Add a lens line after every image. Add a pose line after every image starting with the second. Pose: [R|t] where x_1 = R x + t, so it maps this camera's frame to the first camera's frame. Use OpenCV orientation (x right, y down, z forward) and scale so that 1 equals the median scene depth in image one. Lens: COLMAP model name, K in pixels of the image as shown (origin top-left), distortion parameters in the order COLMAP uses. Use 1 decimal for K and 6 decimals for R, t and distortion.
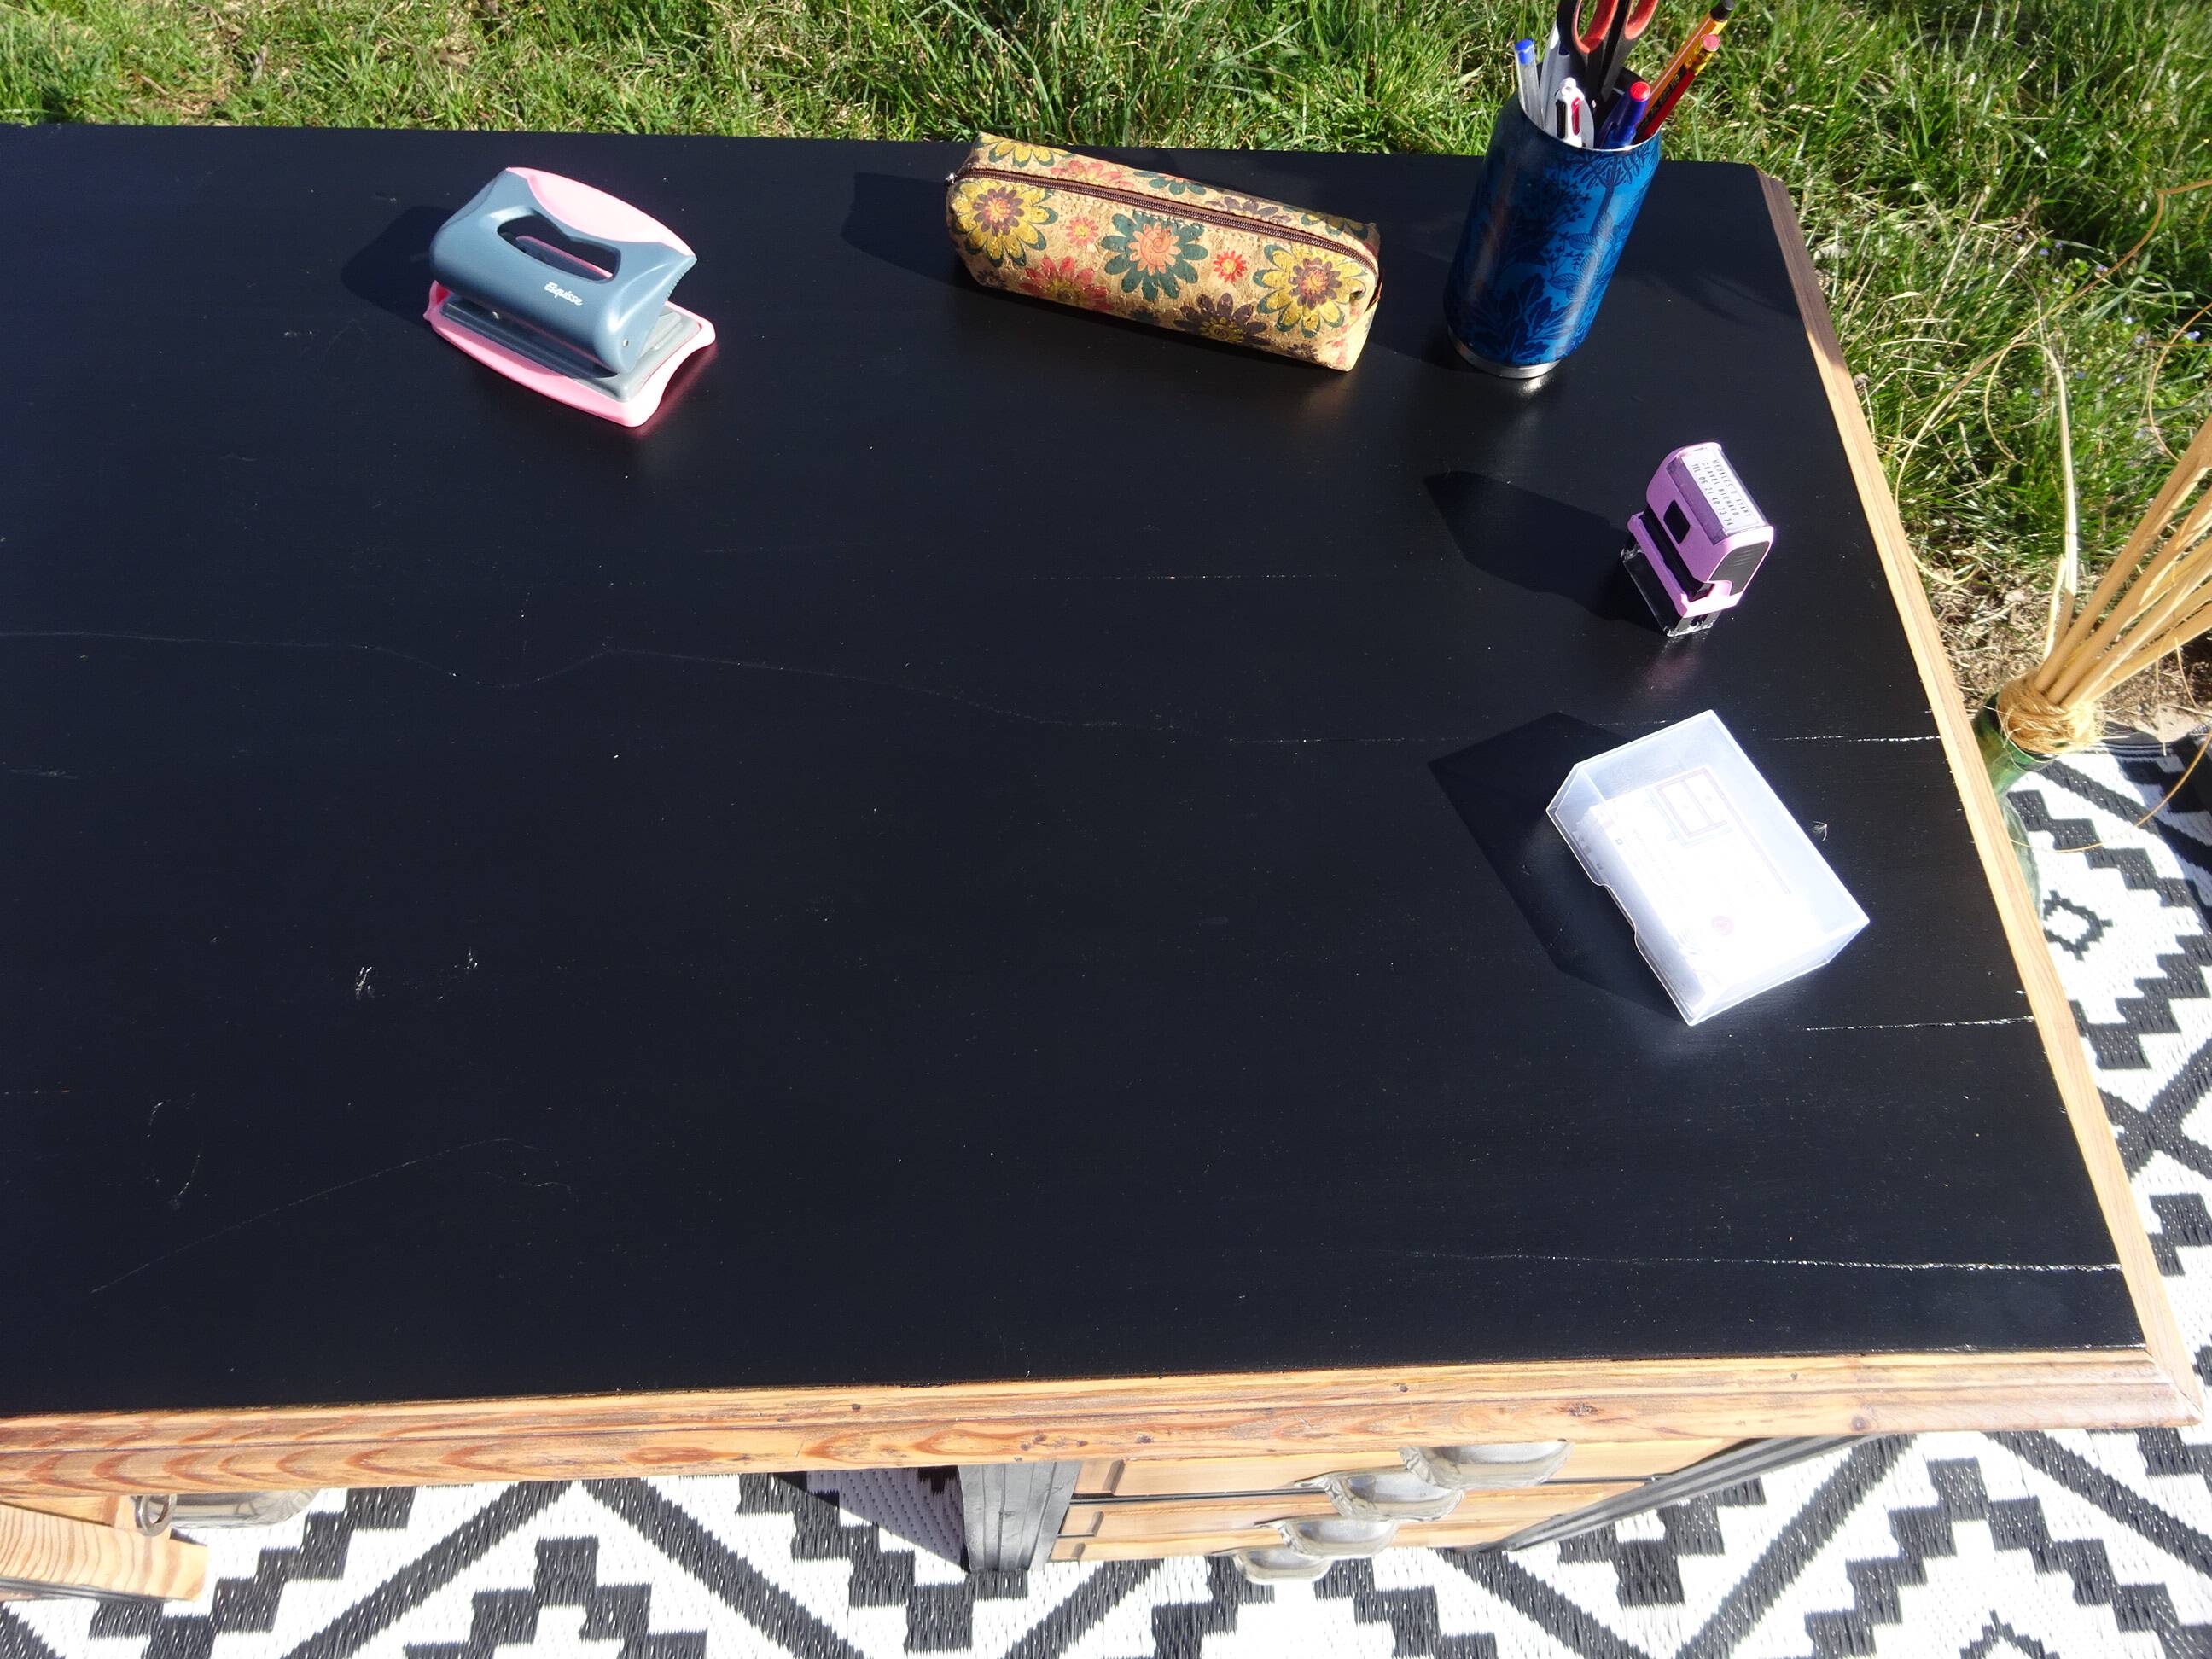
lens RADIAL K [[1624.7, 0, 1104.6], [0, 1624.7, 829.3], [0, 0, 1]] dist [-0.007731, 0.006571]
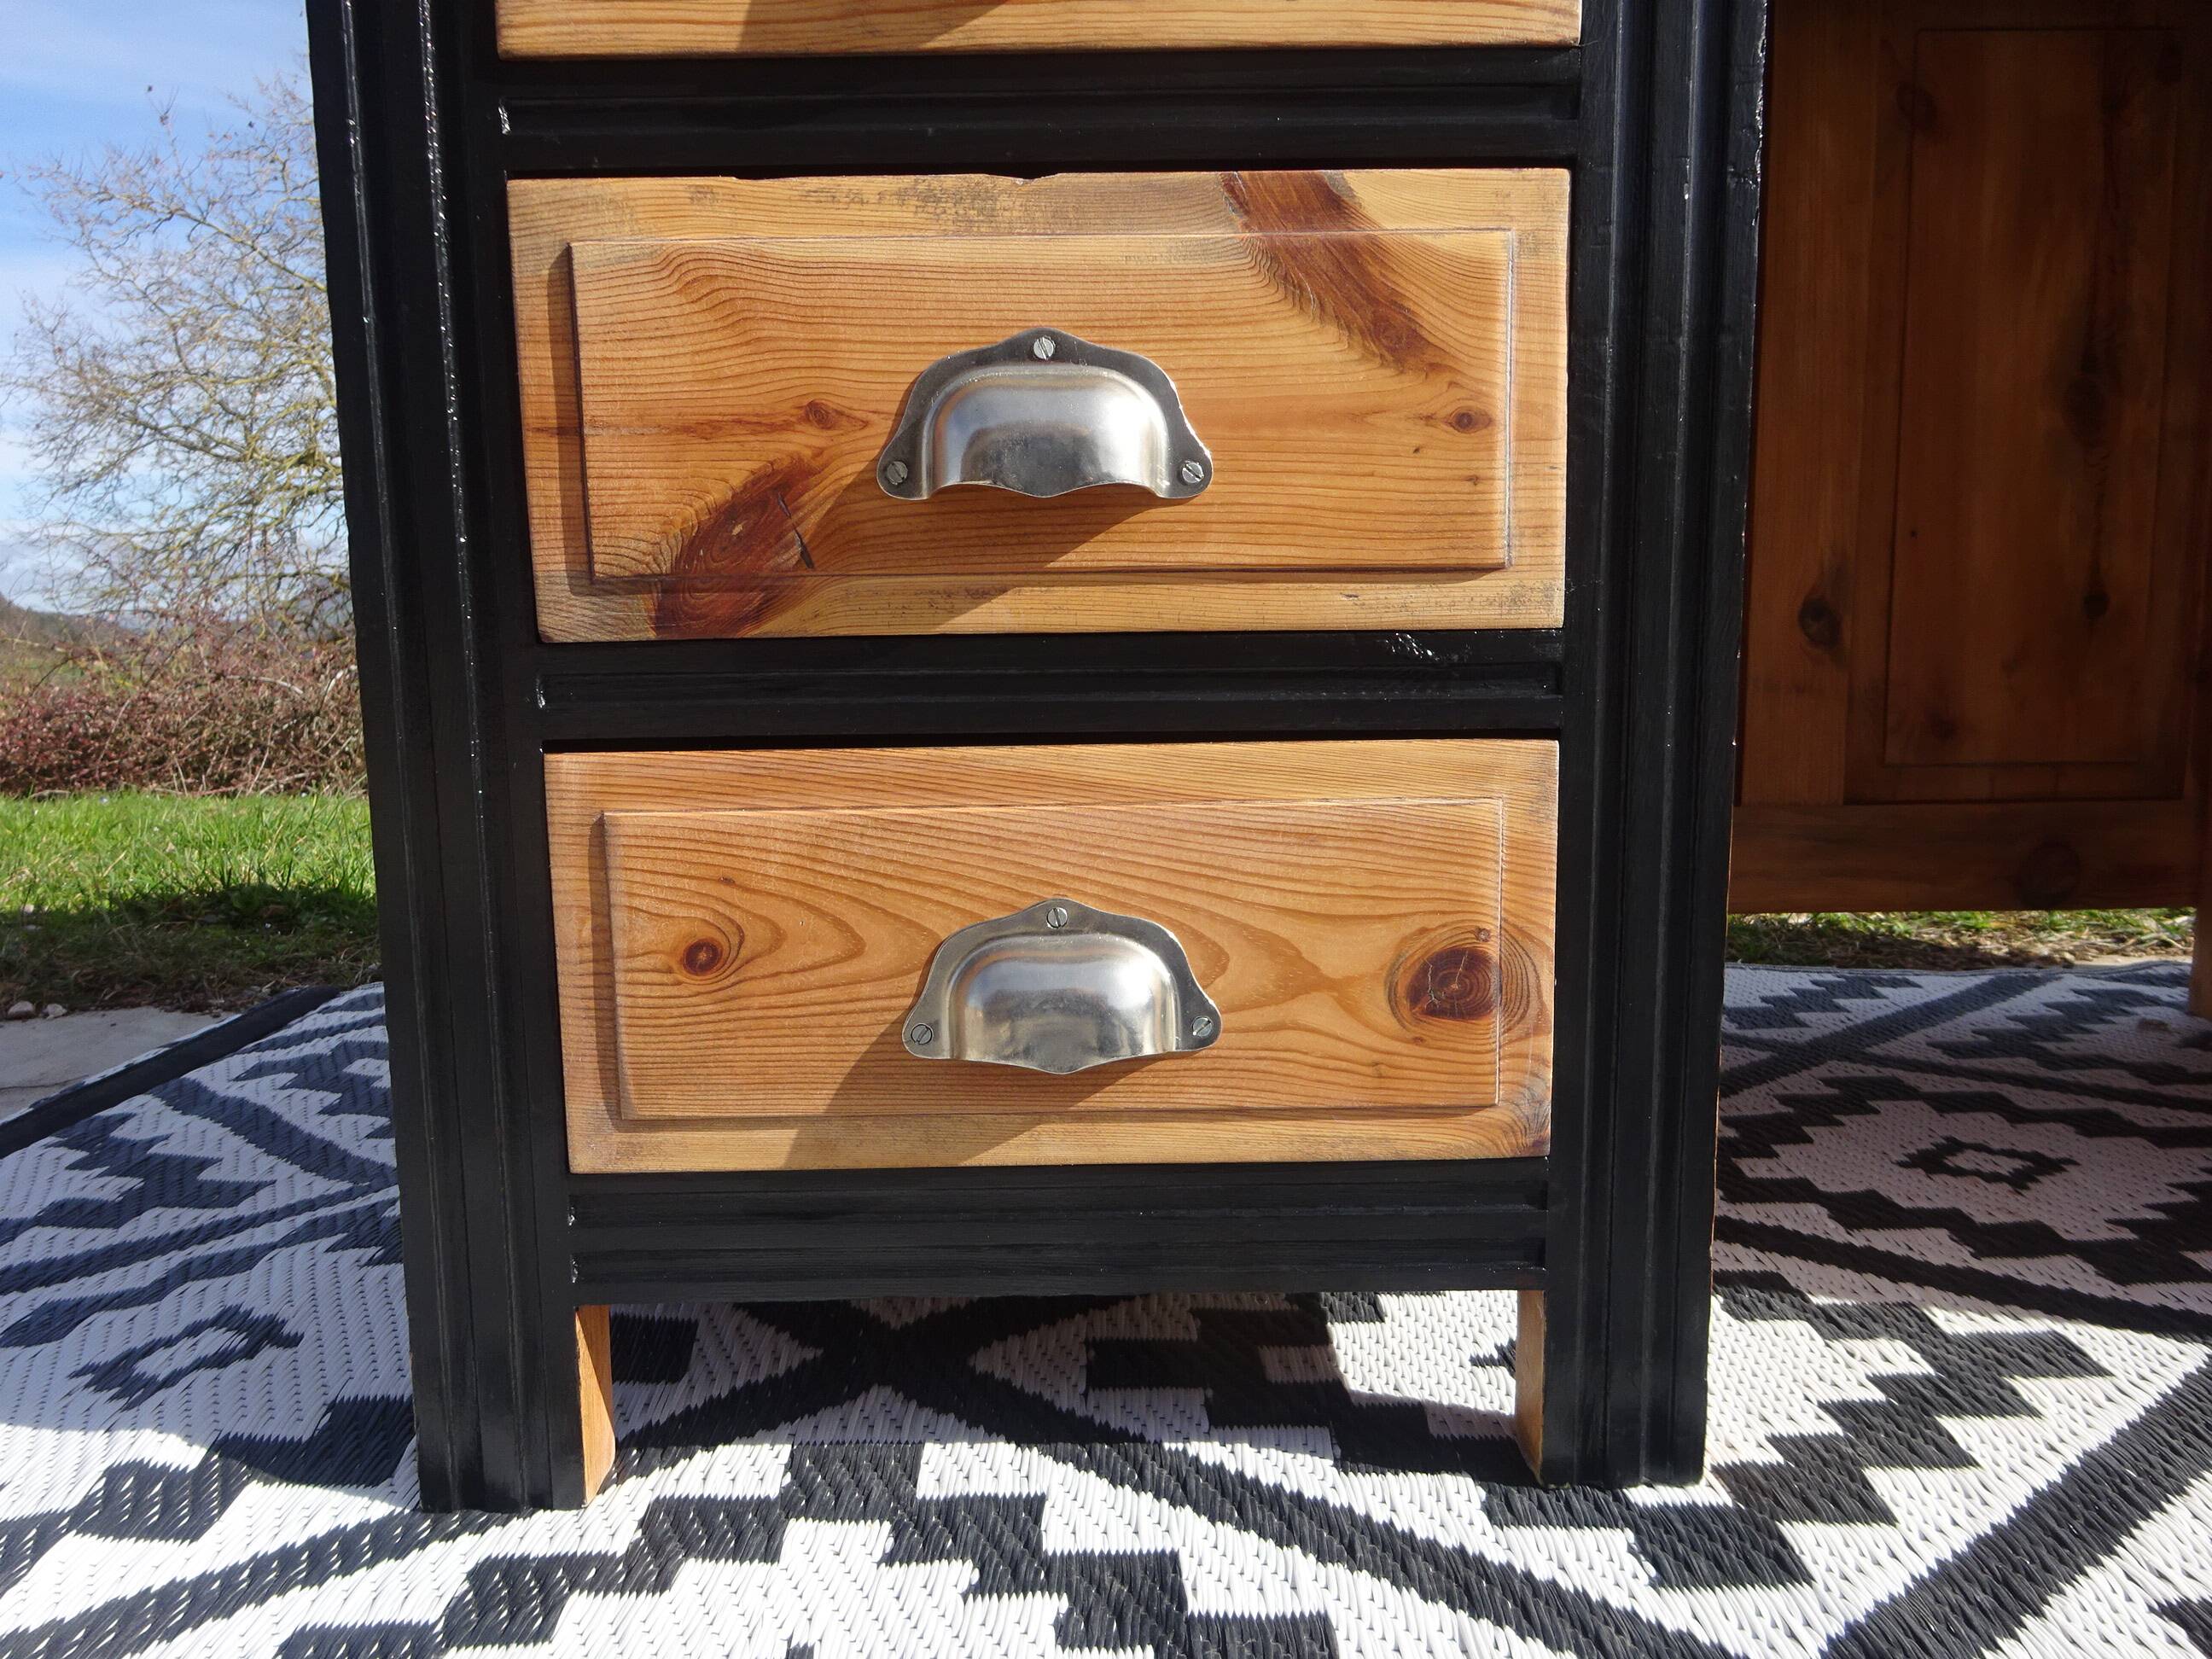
lens RADIAL K [[1624.7, 0, 1099.3], [0, 1624.7, 839.3], [0, 0, 1]] dist [-0.007731, 0.006571]
pose [[0.996374, -0.070630, -0.047439, -0.677298], [0.004894, 0.604212, -0.796808, 0.713780], [0.084942, 0.793687, 0.602367, 0.552855]]
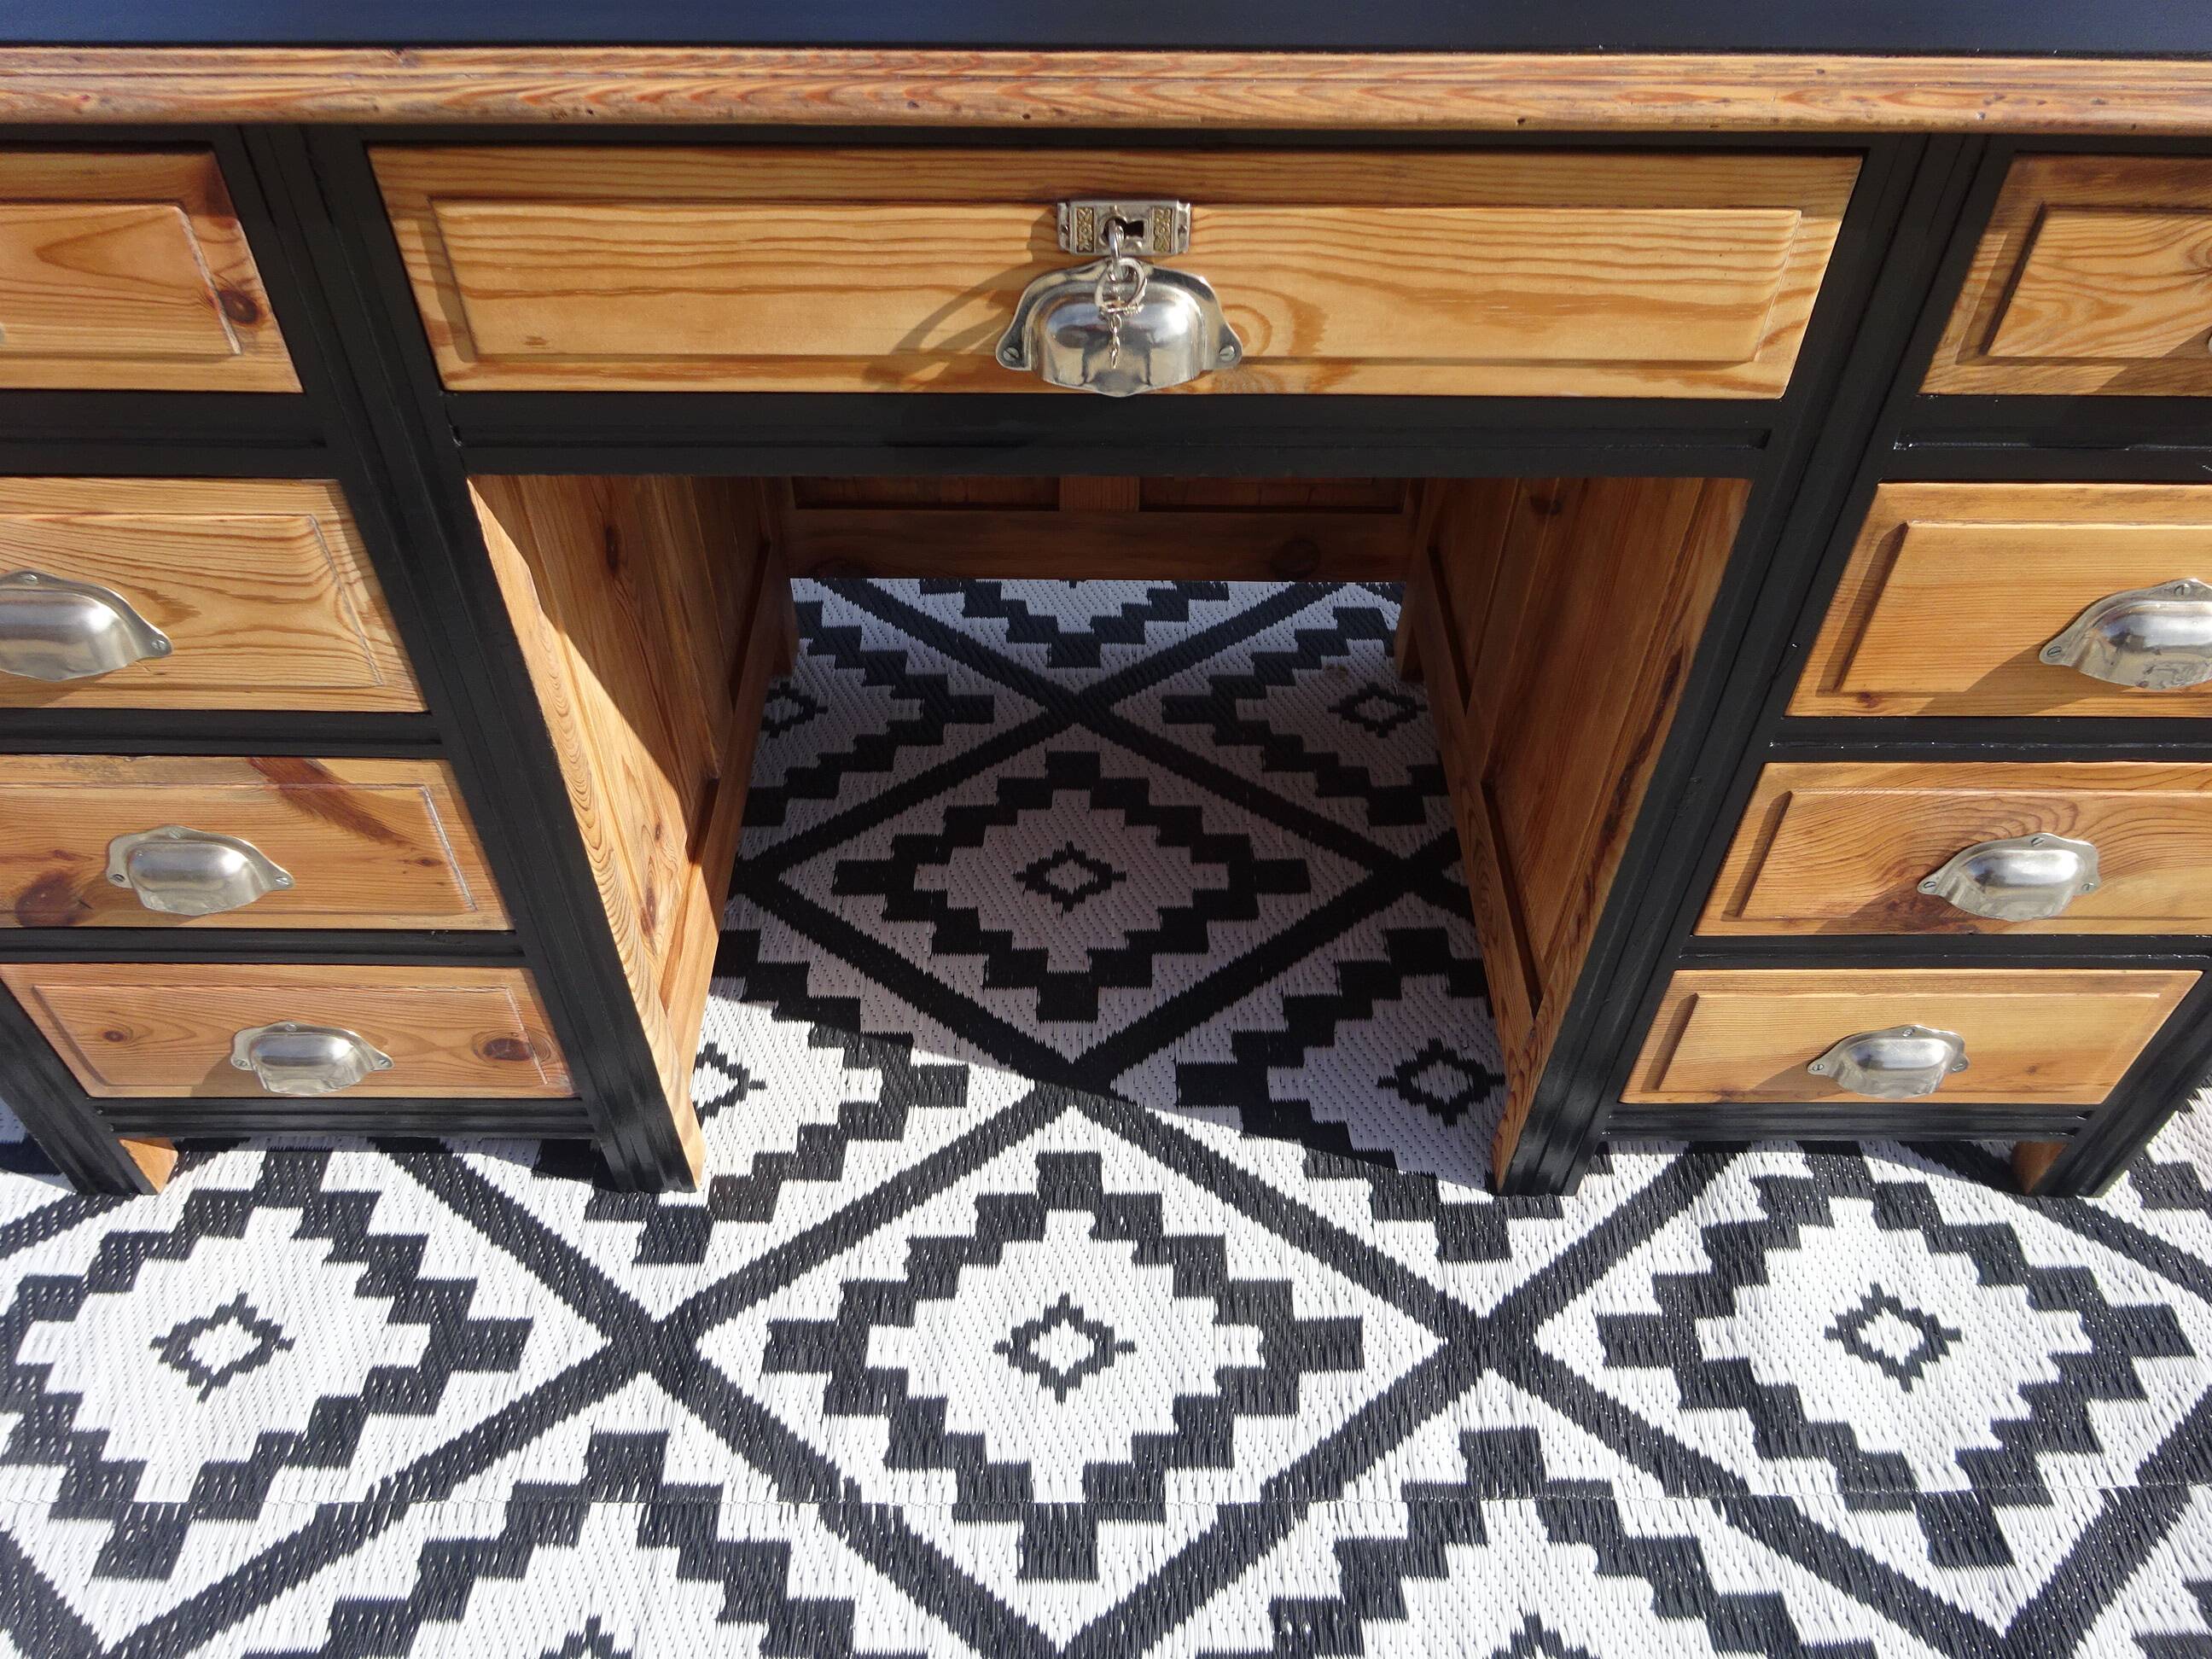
lens RADIAL K [[1624.7, 0, 1106.4], [0, 1624.7, 838.3], [0, 0, 1]] dist [-0.007731, 0.006571]
pose [[0.998212, -0.006672, -0.059400, -0.252624], [-0.008529, 0.967685, -0.252019, 0.501907], [0.059162, 0.252075, 0.965898, 0.035999]]
